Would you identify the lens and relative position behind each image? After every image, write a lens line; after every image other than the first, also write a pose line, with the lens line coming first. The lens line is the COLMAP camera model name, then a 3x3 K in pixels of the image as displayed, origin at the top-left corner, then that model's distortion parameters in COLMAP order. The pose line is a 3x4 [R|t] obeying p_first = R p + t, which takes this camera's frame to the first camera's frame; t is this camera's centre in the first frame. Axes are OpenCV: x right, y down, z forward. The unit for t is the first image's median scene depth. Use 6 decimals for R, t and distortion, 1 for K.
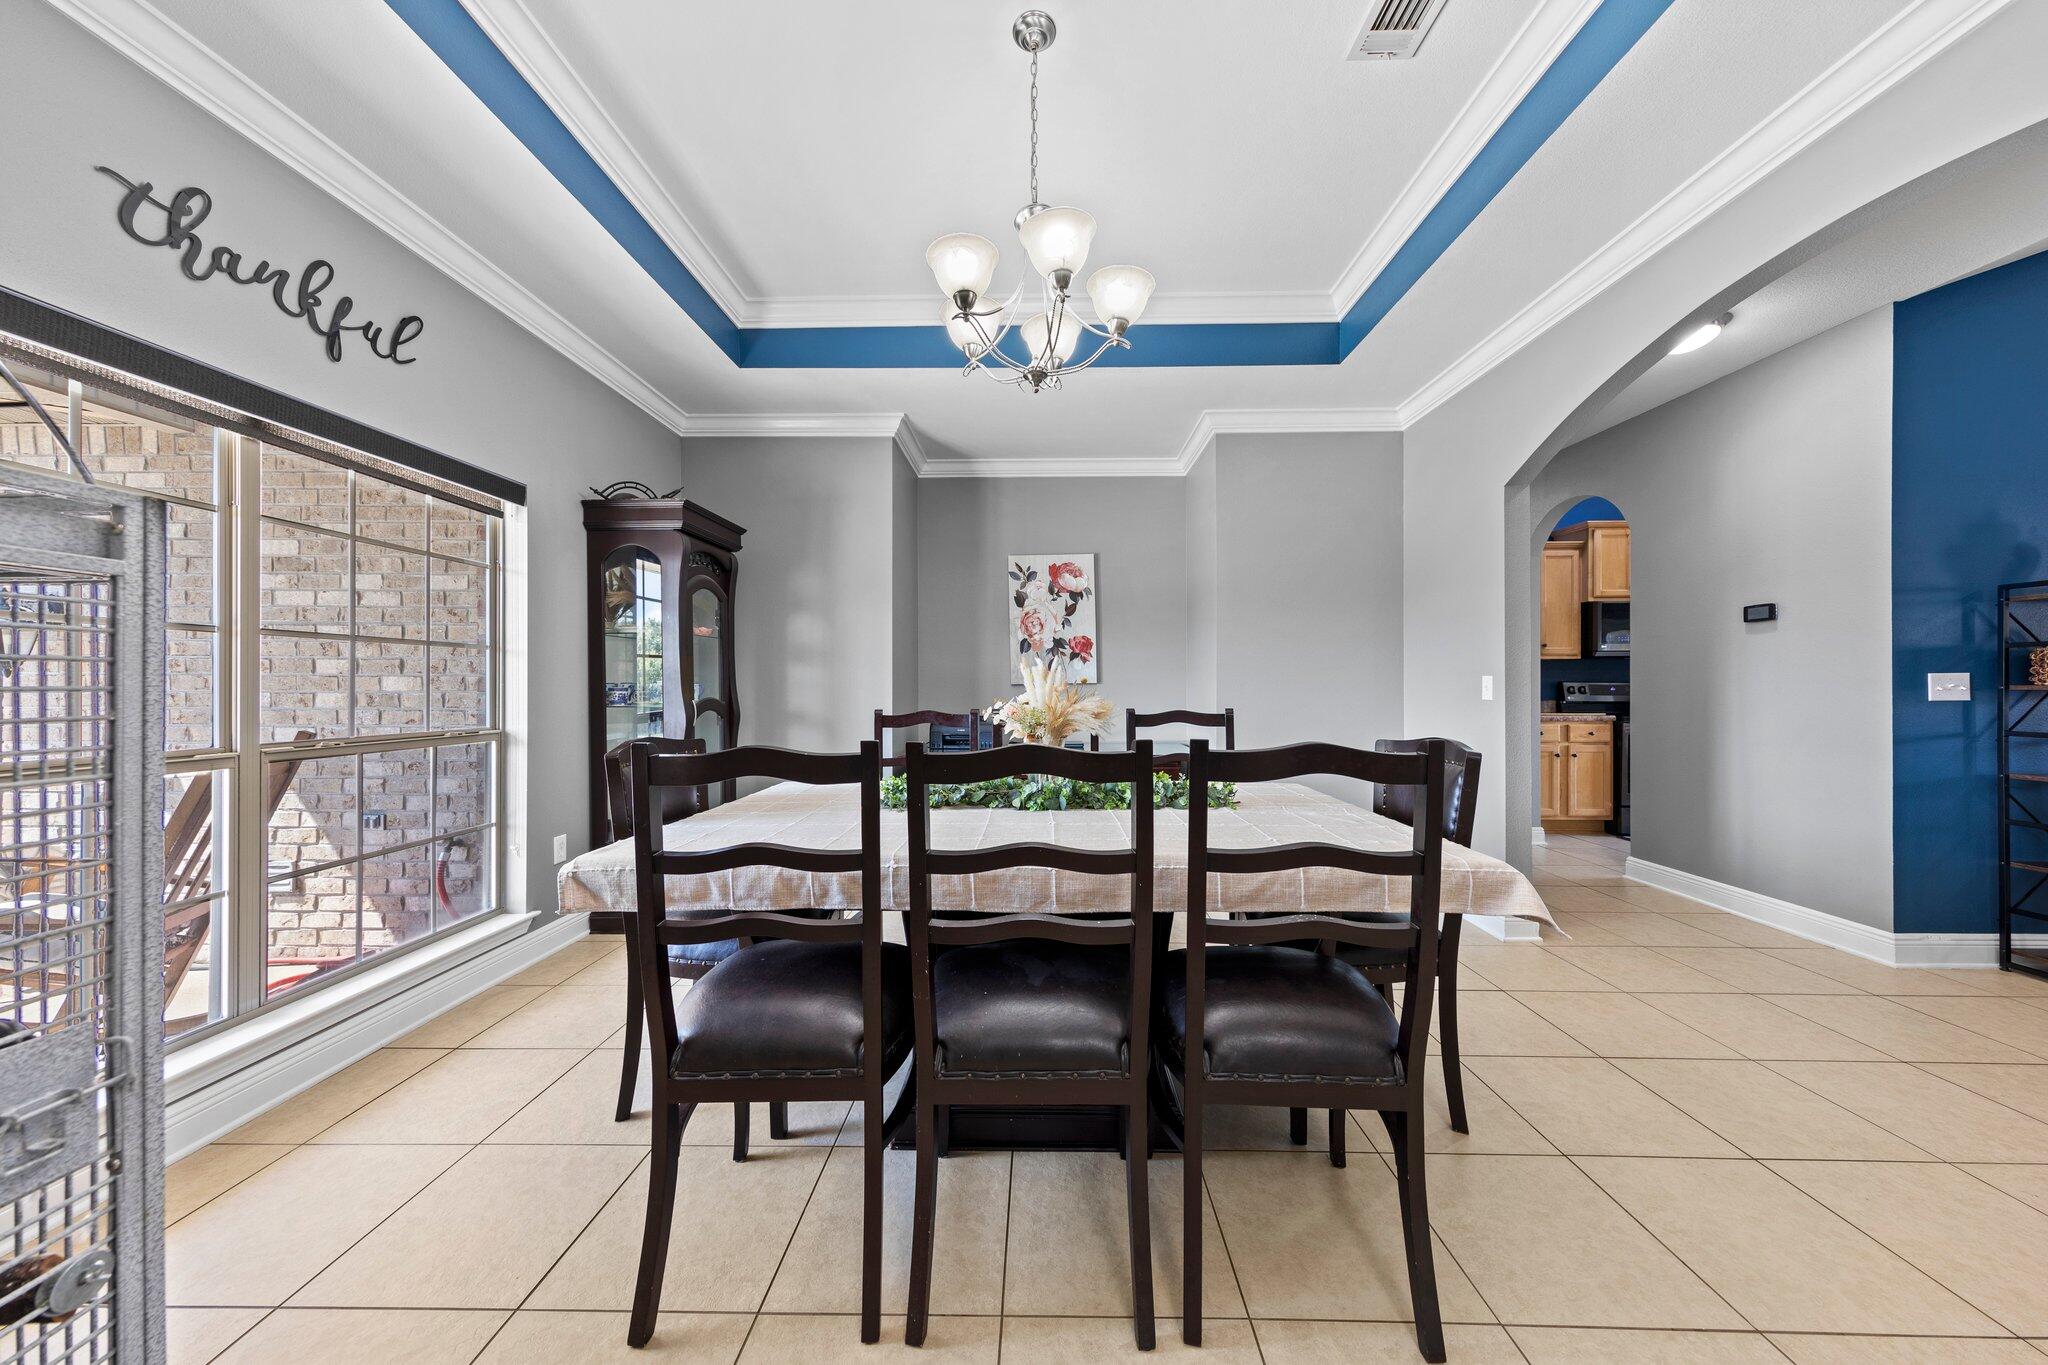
lens RADIAL K [[702.0, 0, 1057.9], [0, 702.0, 673.1], [0, 0, 1]] dist [-0.000336, -0.000221]
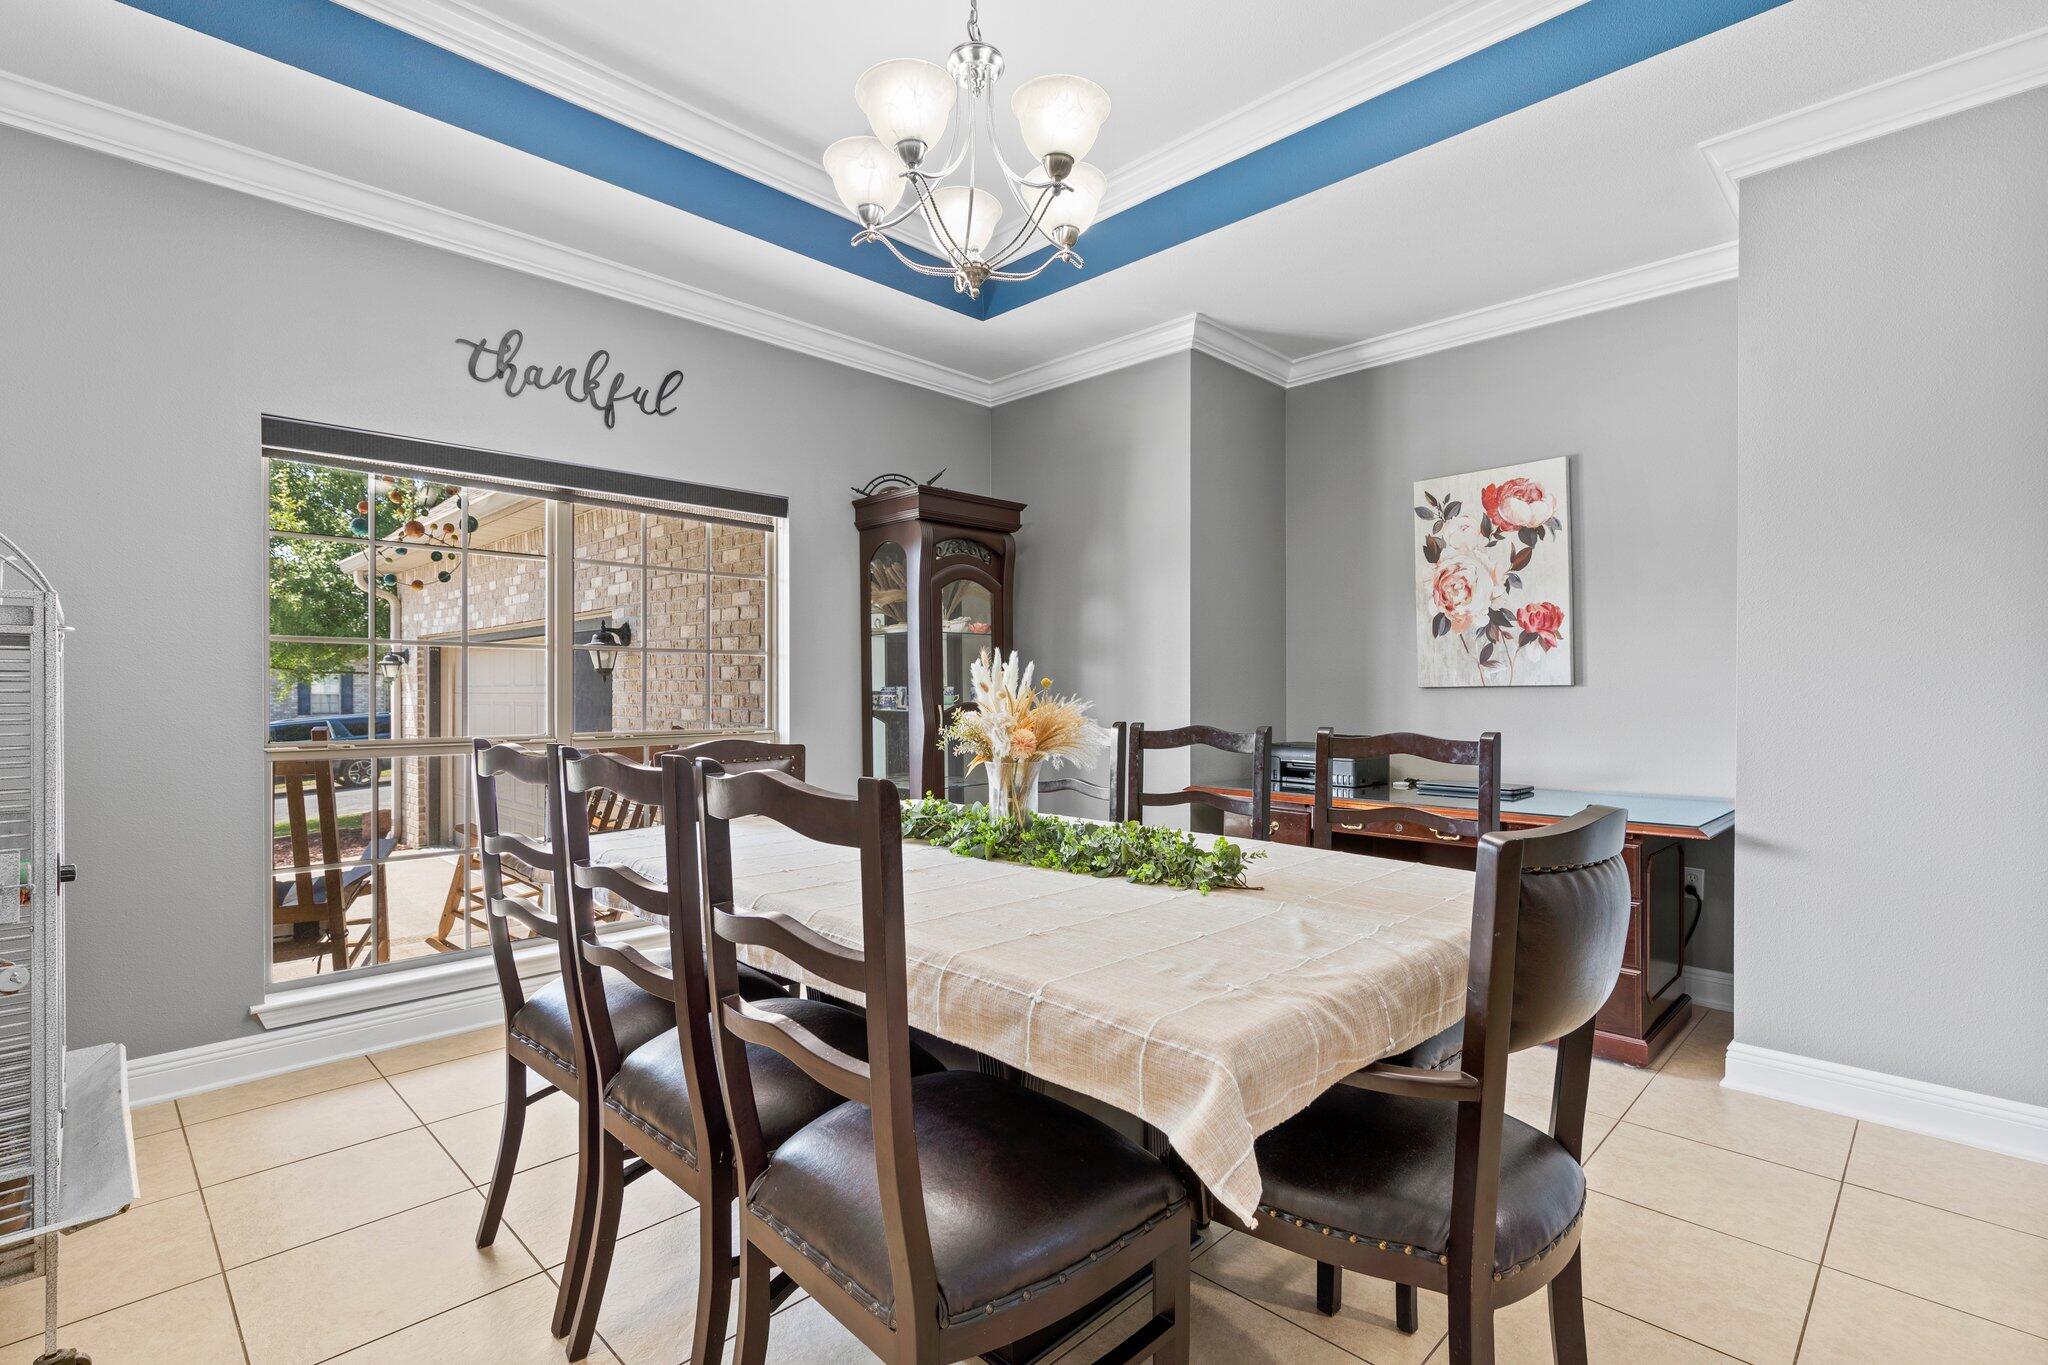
lens RADIAL K [[1000.1, 0, 1028.4], [0, 1000.1, 677.3], [0, 0, 1]] dist [0.002484, -0.002852]
pose [[0.696293, -0.008515, -0.717707, 0.472144], [0.012471, 0.999922, 0.000235, 0.003527], [0.717649, -0.009115, 0.696345, 0.183251]]
